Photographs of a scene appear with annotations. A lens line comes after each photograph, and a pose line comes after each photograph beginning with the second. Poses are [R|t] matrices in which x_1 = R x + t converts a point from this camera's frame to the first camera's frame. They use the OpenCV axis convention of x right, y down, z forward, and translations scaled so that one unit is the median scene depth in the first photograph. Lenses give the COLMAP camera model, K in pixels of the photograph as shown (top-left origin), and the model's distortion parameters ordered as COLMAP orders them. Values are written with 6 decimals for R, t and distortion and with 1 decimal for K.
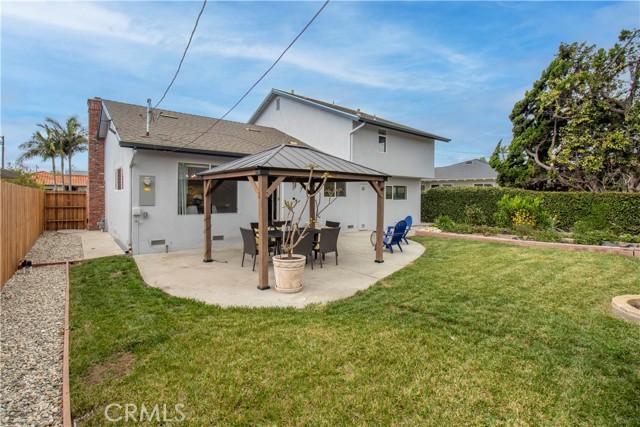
lens RADIAL K [[297.7, 0, 317.9], [0, 297.7, 206.7], [0, 0, 1]] dist [-0.000043, -0.012711]
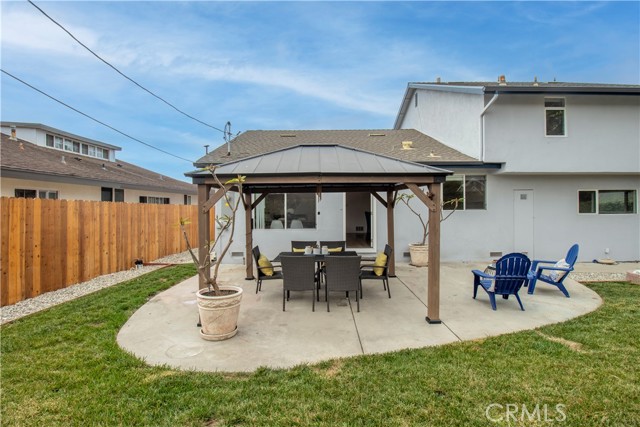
lens RADIAL K [[293.6, 0, 320.0], [0, 293.6, 213.5], [0, 0, 1]] dist [-0.000358, -0.011750]
pose [[0.760015, -0.000120, -0.649905, 0.262551], [-0.012734, 0.999805, -0.015077, -0.009820], [0.649781, 0.019735, 0.759866, 0.264173]]
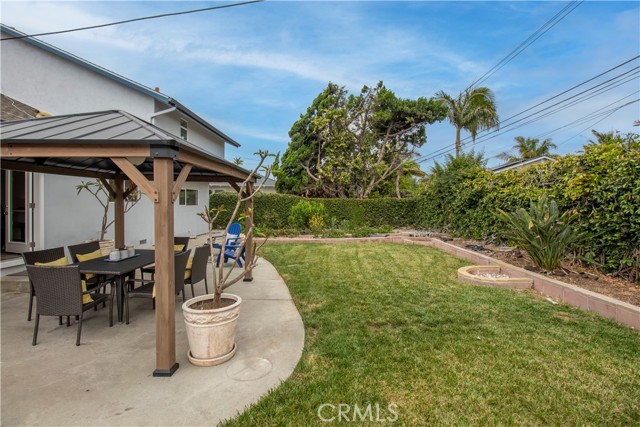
lens RADIAL K [[293.6, 0, 320.0], [0, 293.6, 213.5], [0, 0, 1]] dist [-0.000358, -0.011750]
pose [[0.652112, -0.027600, 0.757620, -0.178865], [0.023612, 0.999592, 0.016092, -0.005864], [-0.757755, 0.007395, 0.652497, 0.199497]]
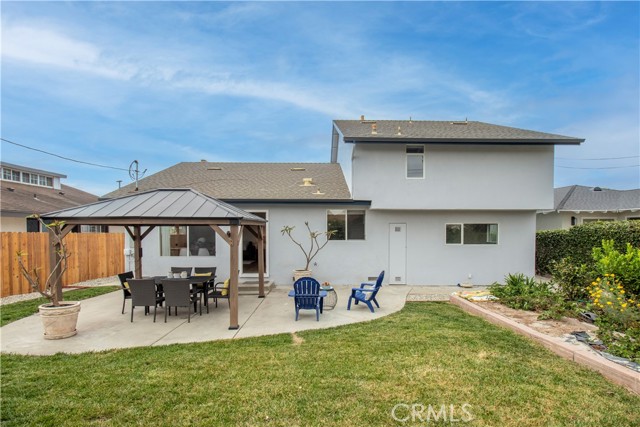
lens RADIAL K [[300.9, 0, 320.2], [0, 300.9, 245.4], [0, 0, 1]] dist [-0.018281, -0.000984]
pose [[0.787272, 0.020861, -0.616252, 0.531510], [-0.019104, 0.999773, 0.009438, -0.026366], [0.616309, 0.004342, 0.787492, 0.327828]]
